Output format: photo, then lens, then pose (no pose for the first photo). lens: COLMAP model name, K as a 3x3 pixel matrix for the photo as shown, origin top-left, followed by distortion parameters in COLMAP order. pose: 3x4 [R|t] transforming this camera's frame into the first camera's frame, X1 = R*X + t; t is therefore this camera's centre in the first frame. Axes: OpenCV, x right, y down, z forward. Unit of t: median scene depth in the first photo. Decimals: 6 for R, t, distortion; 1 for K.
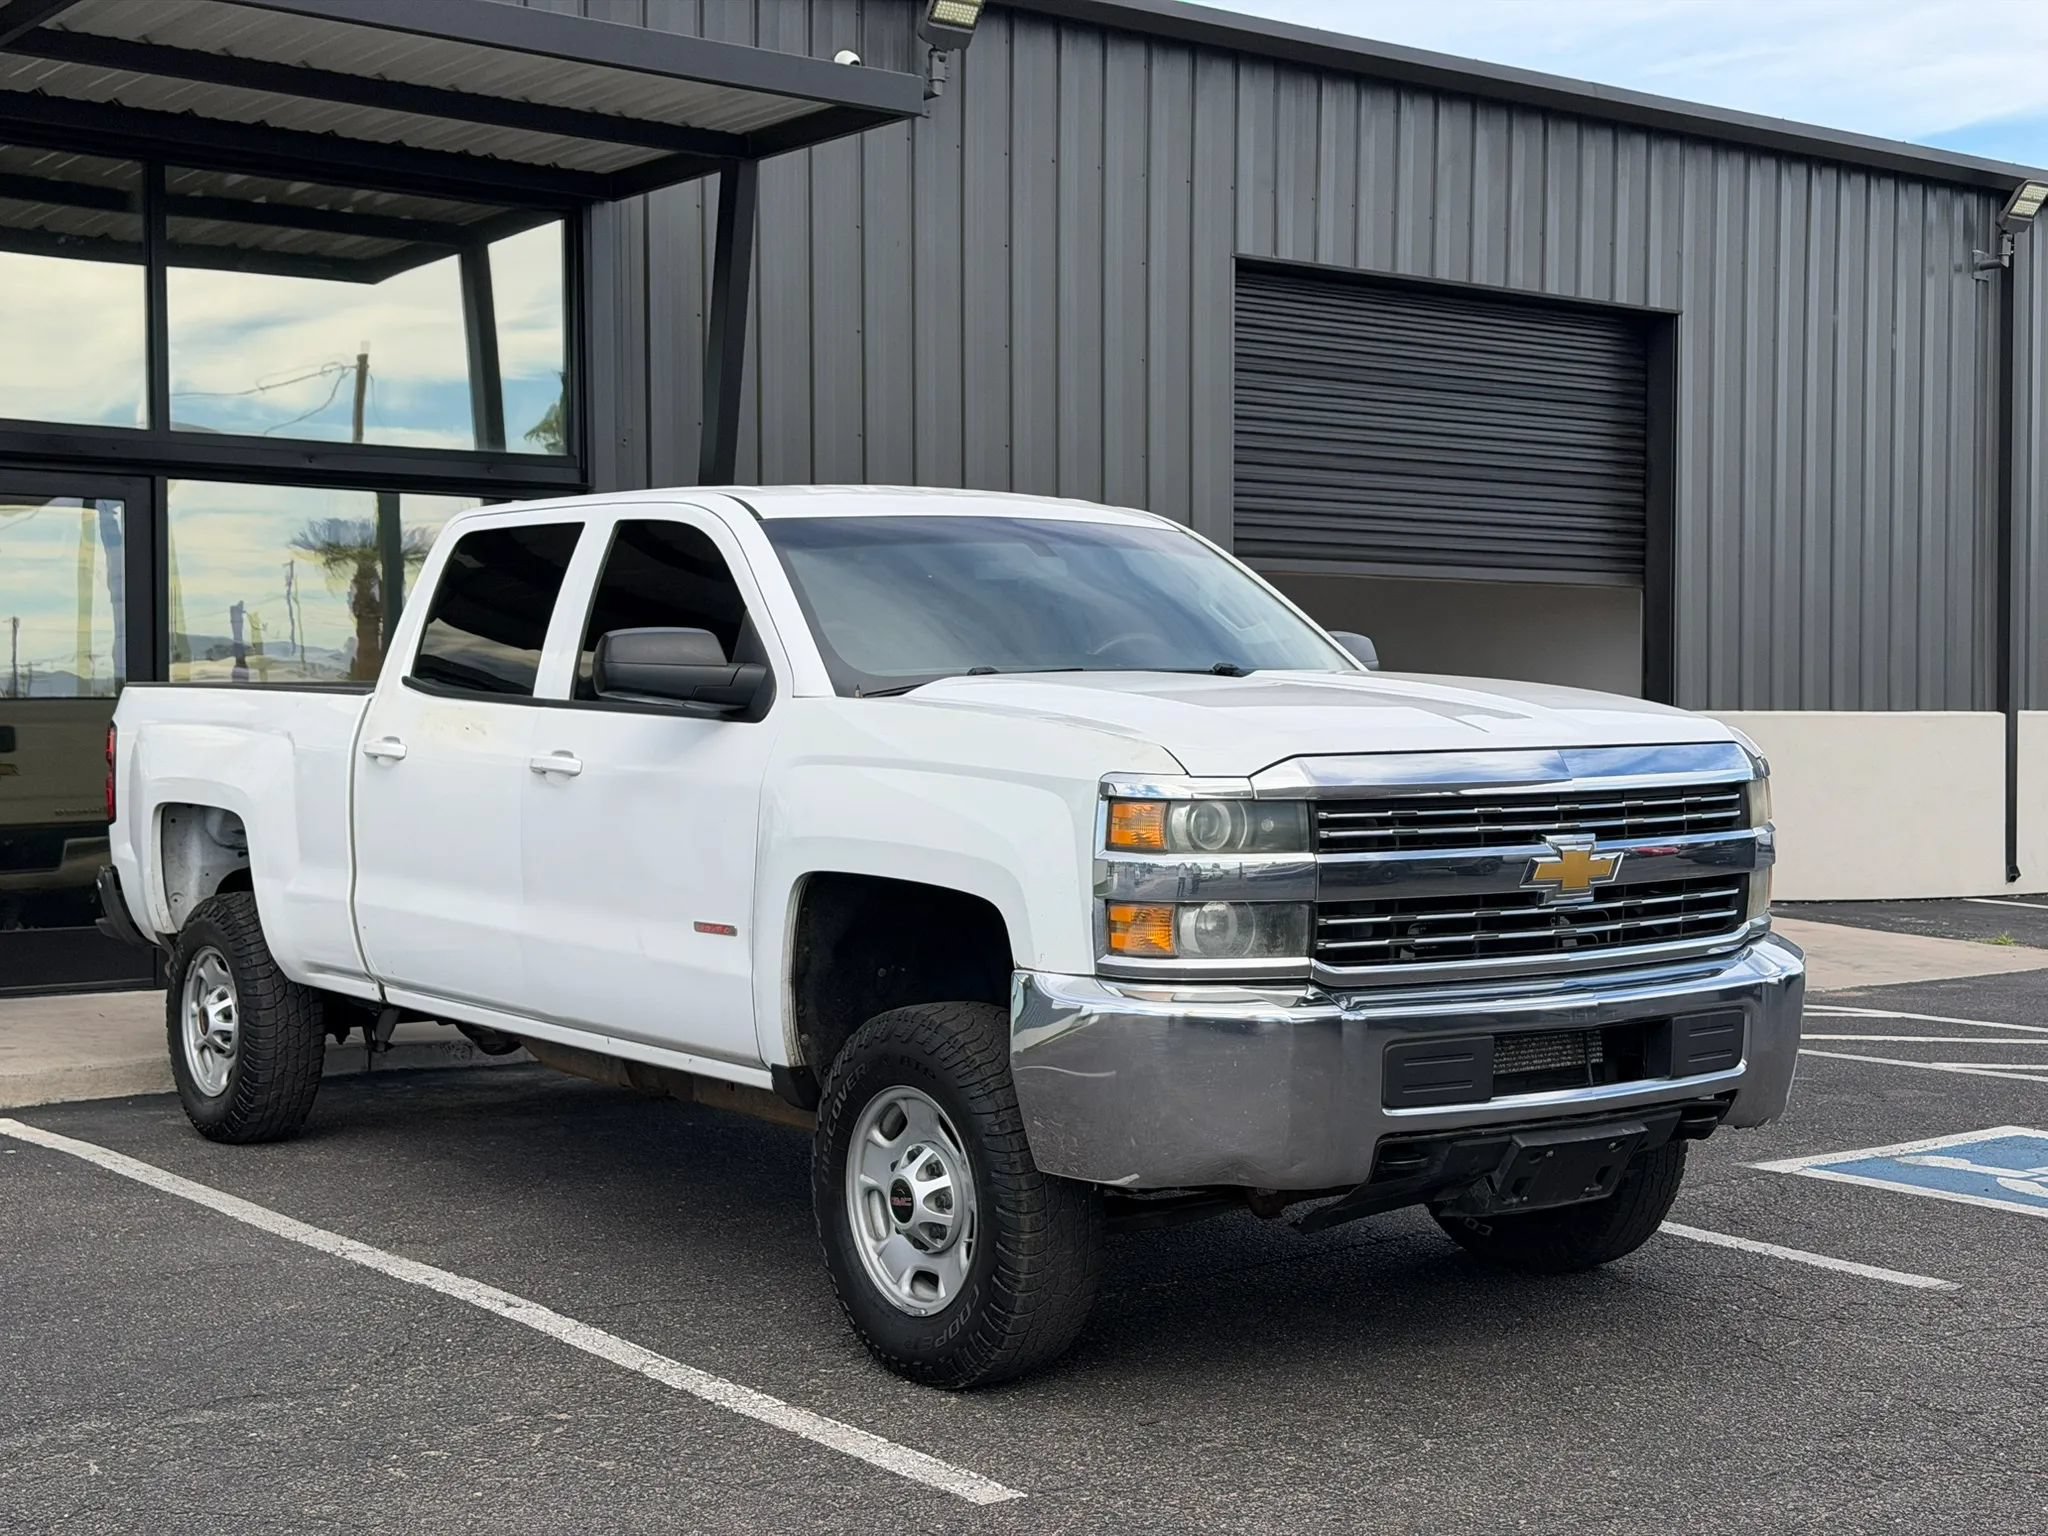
lens RADIAL K [[2861.9, 0, 1027.1], [0, 2861.9, 773.6], [0, 0, 1]] dist [0.127875, 0.000000]
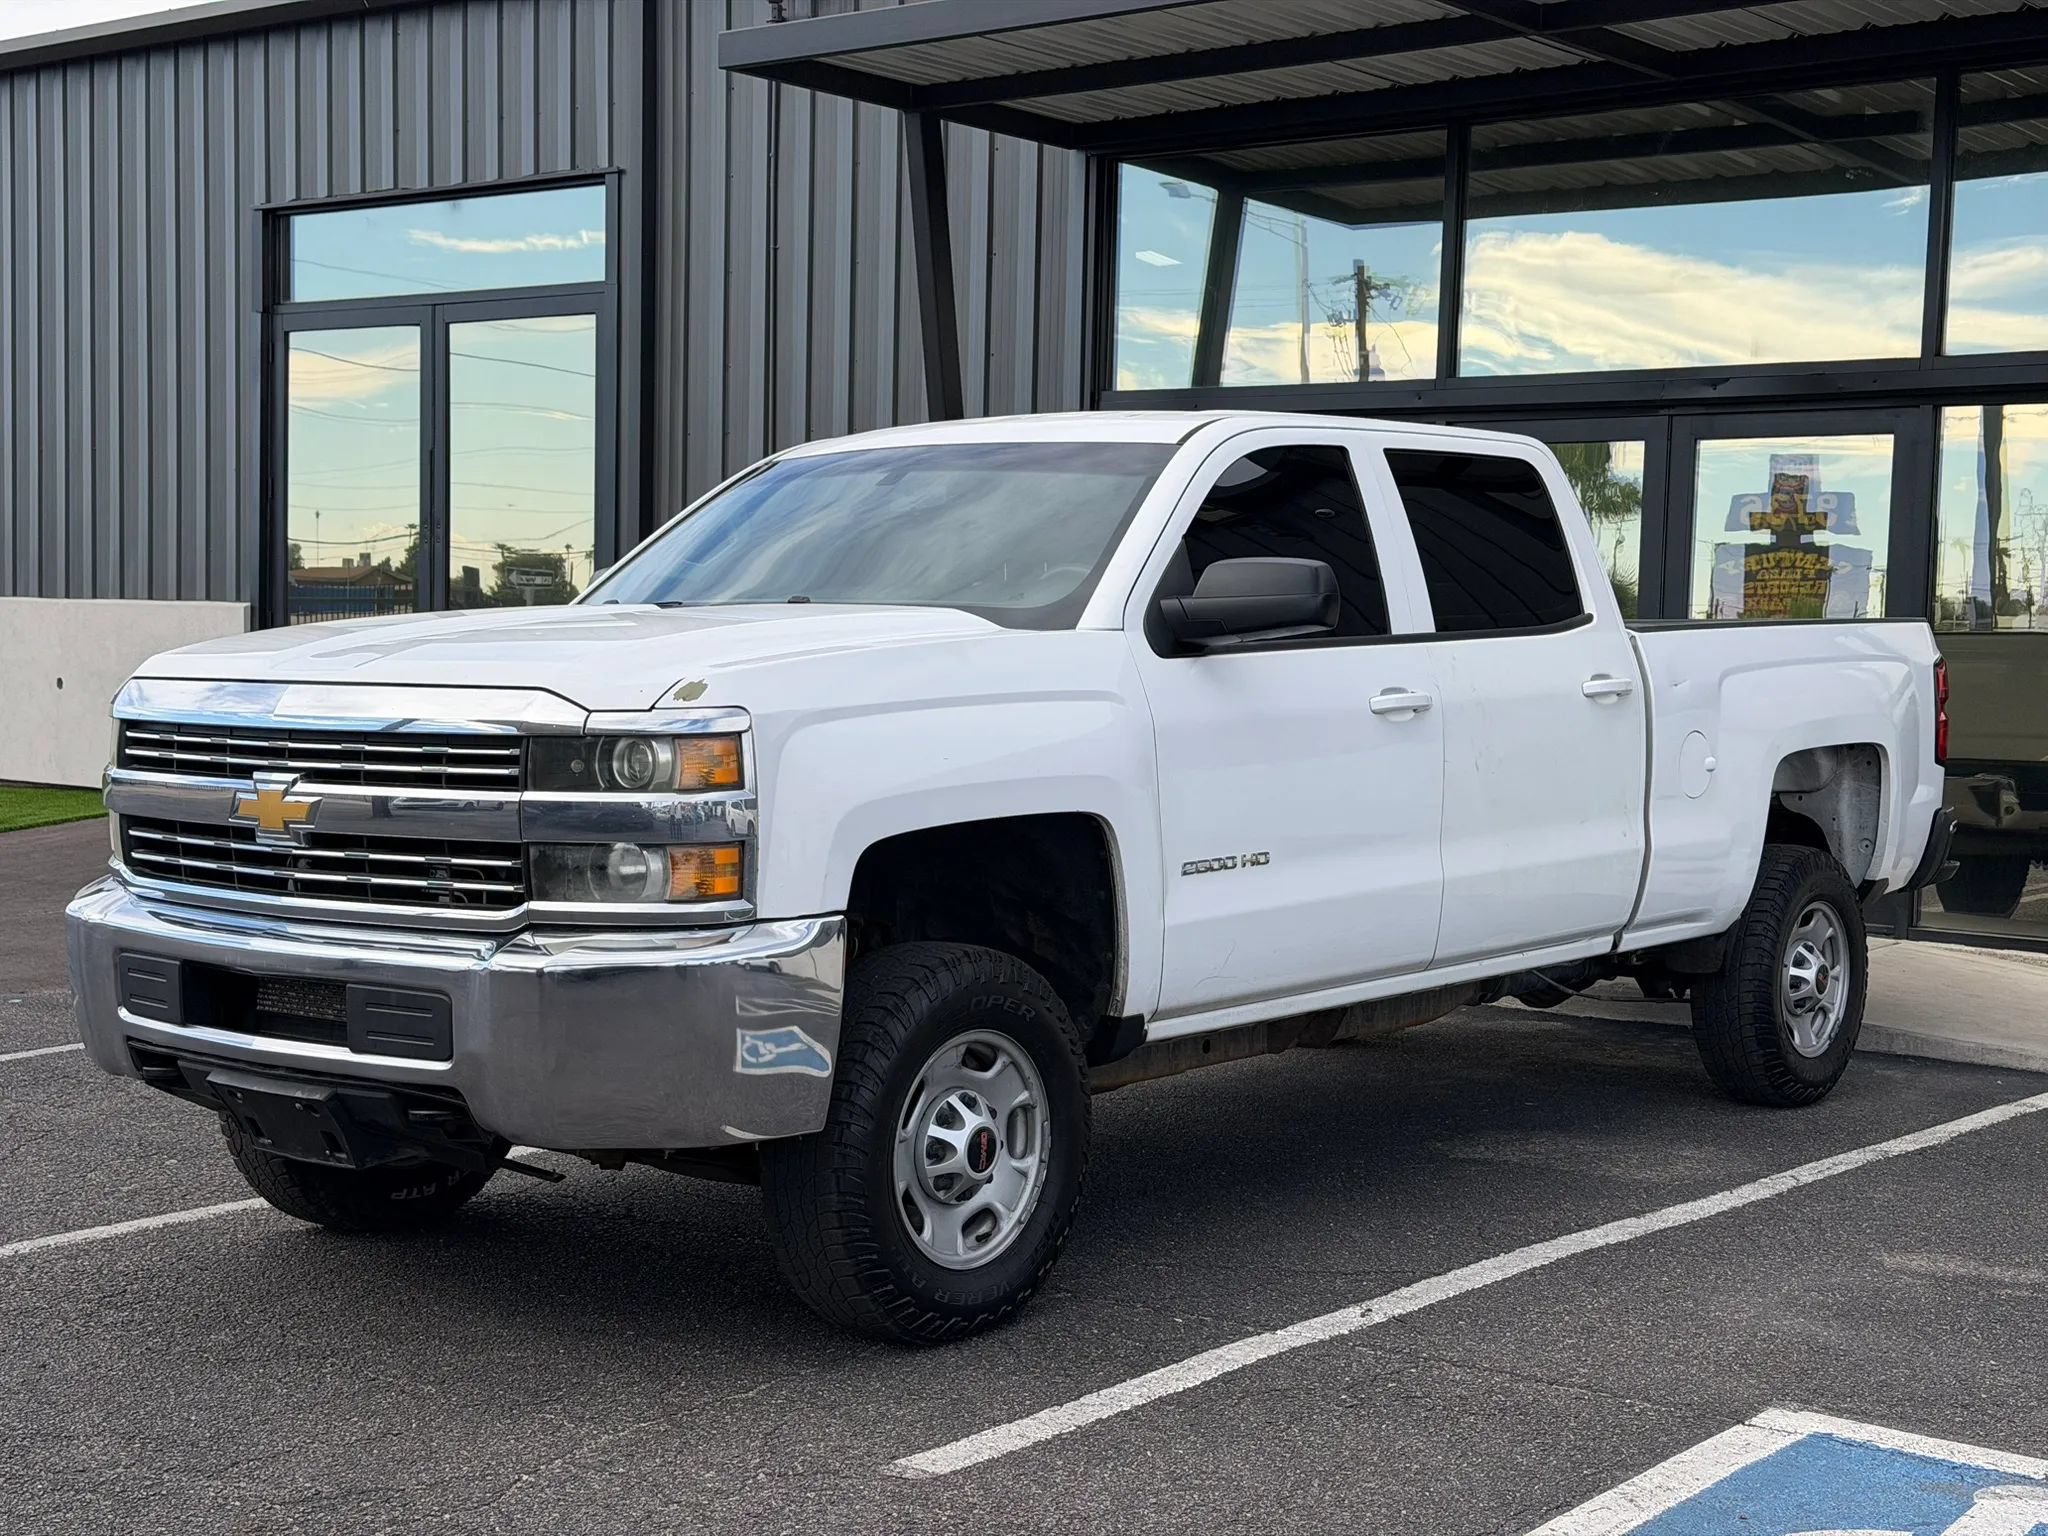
lens RADIAL K [[2861.9, 0, 1032.2], [0, 2861.9, 773.6], [0, 0, 1]] dist [0.127875, 0.000000]
pose [[0.243942, 0.058374, -0.968031, 0.989139], [-0.039511, 0.997956, 0.050221, -0.030731], [0.968985, 0.025997, 0.245750, 0.844541]]
